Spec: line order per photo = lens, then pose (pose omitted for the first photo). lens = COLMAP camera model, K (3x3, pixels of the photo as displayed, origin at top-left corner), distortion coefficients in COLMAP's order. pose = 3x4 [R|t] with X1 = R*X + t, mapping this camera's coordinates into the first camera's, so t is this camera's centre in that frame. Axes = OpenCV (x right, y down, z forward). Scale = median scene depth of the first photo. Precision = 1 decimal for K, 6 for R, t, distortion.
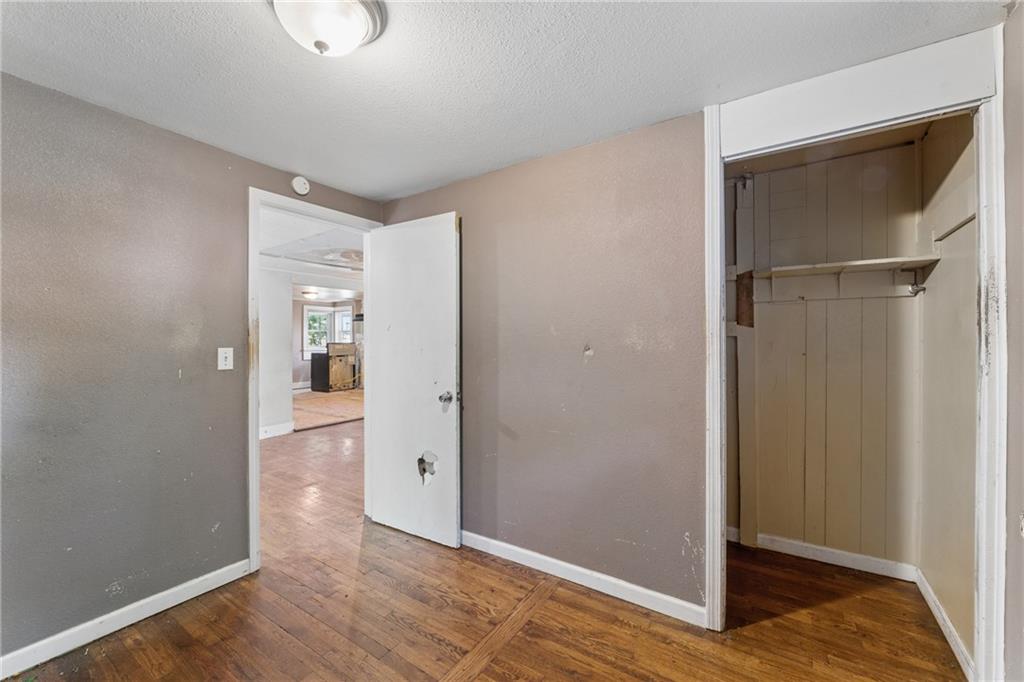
lens RADIAL K [[410.2, 0, 520.2], [0, 410.2, 340.4], [0, 0, 1]] dist [-0.003637, 0.001007]
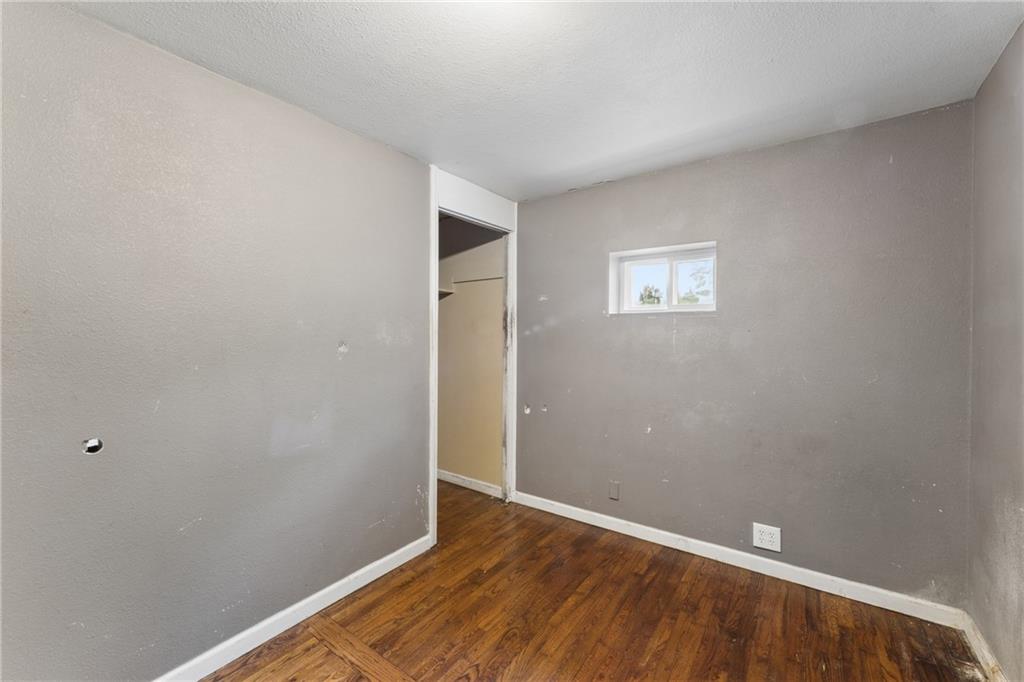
lens RADIAL K [[410.2, 0, 513.0], [0, 410.2, 338.5], [0, 0, 1]] dist [-0.003637, 0.001007]
pose [[0.051154, -0.008469, 0.998655, -0.809009], [0.004584, 0.999955, 0.008246, -0.001204], [-0.998680, 0.004156, 0.051190, 0.598898]]
